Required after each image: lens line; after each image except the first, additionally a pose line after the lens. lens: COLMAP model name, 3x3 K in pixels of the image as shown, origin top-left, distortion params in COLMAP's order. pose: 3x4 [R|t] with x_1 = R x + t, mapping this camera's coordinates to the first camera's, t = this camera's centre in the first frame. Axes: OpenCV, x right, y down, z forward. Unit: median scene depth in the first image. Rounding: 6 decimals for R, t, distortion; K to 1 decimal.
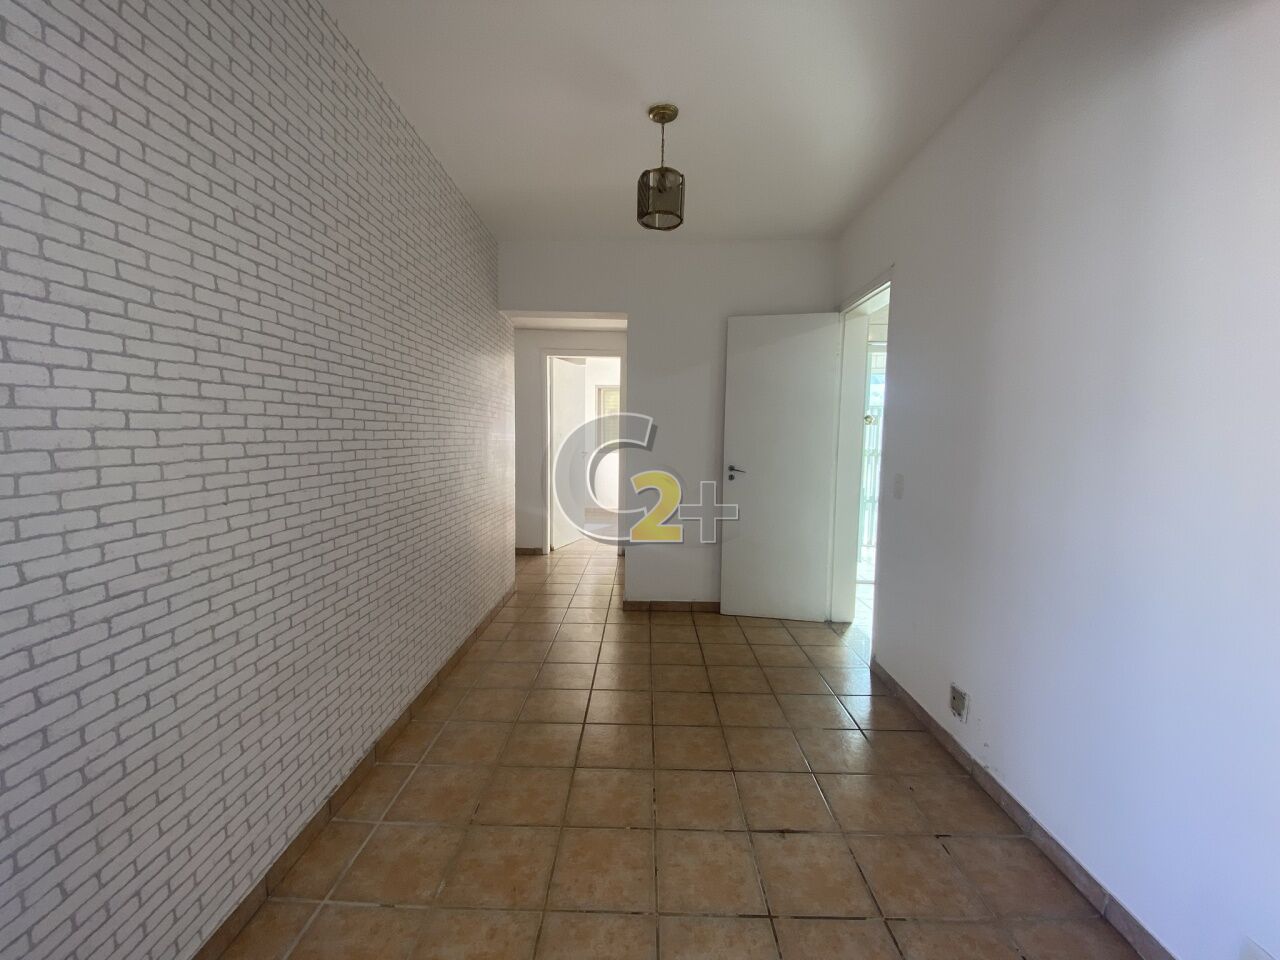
lens RADIAL K [[522.4, 0, 637.7], [0, 522.4, 475.3], [0, 0, 1]] dist [0.030991, -0.025208]
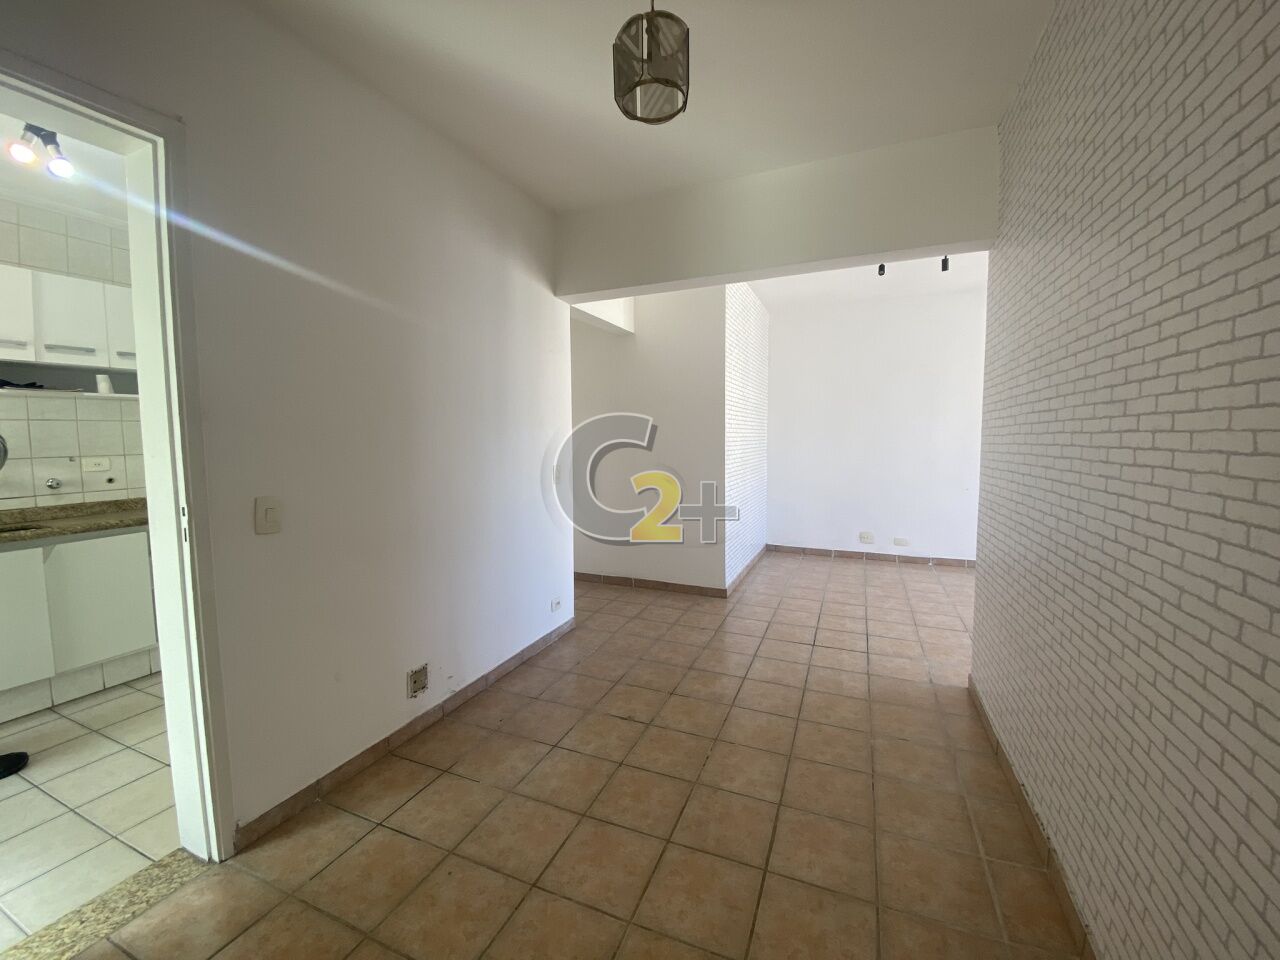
lens RADIAL K [[522.4, 0, 637.7], [0, 522.4, 475.3], [0, 0, 1]] dist [0.030991, -0.025208]
pose [[-0.926429, -0.032851, 0.375034, -0.196924], [0.031168, 0.986073, 0.163366, -0.145571], [-0.375178, 0.163036, -0.912503, 1.680731]]
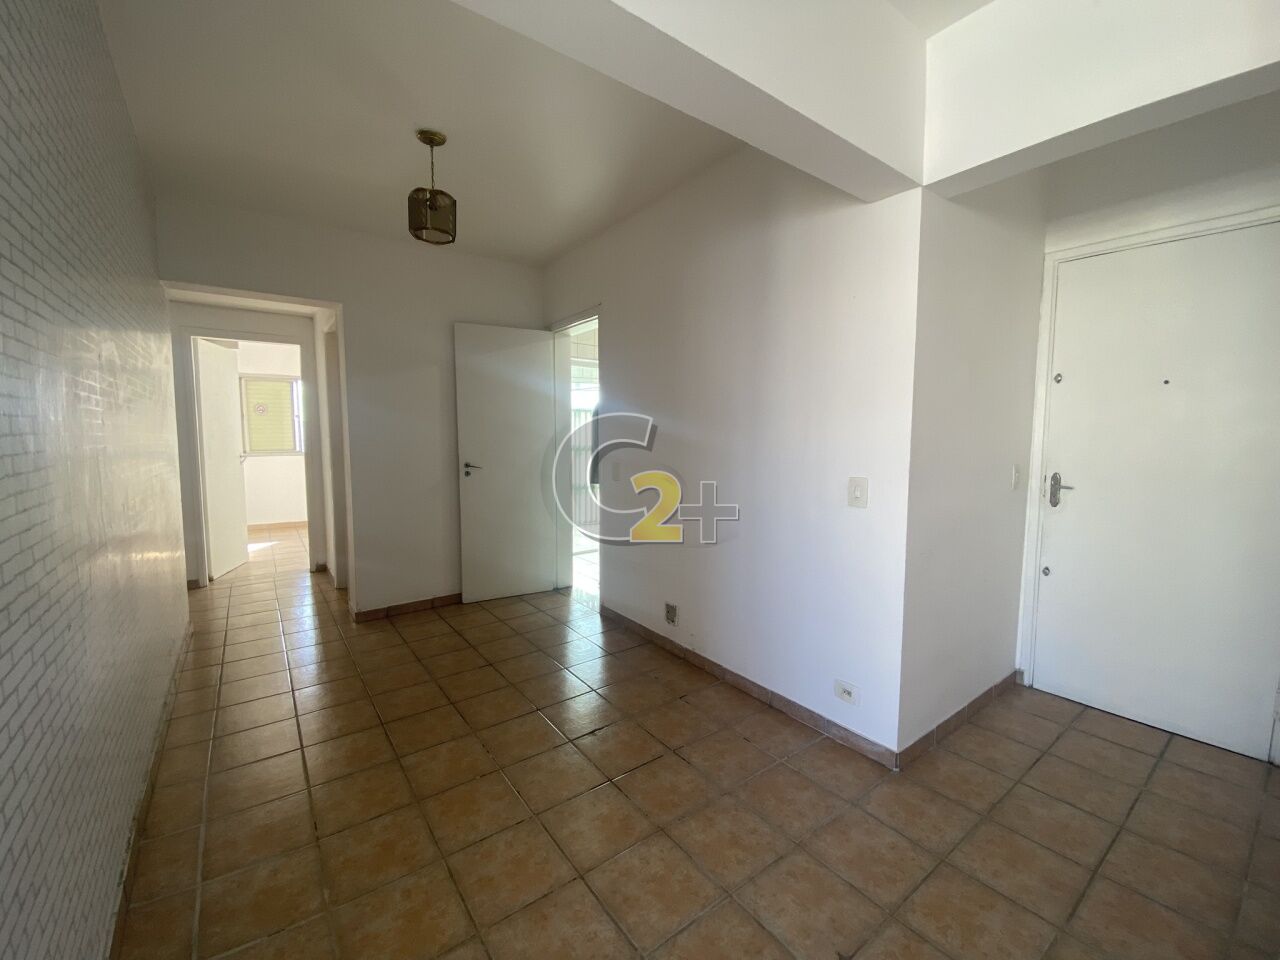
lens RADIAL K [[522.4, 0, 637.7], [0, 522.4, 475.3], [0, 0, 1]] dist [0.030991, -0.025208]
pose [[0.794213, -0.062332, 0.604434, -0.308029], [0.061941, 0.997848, 0.021514, 0.008634], [-0.604474, 0.020352, 0.796365, -0.104533]]
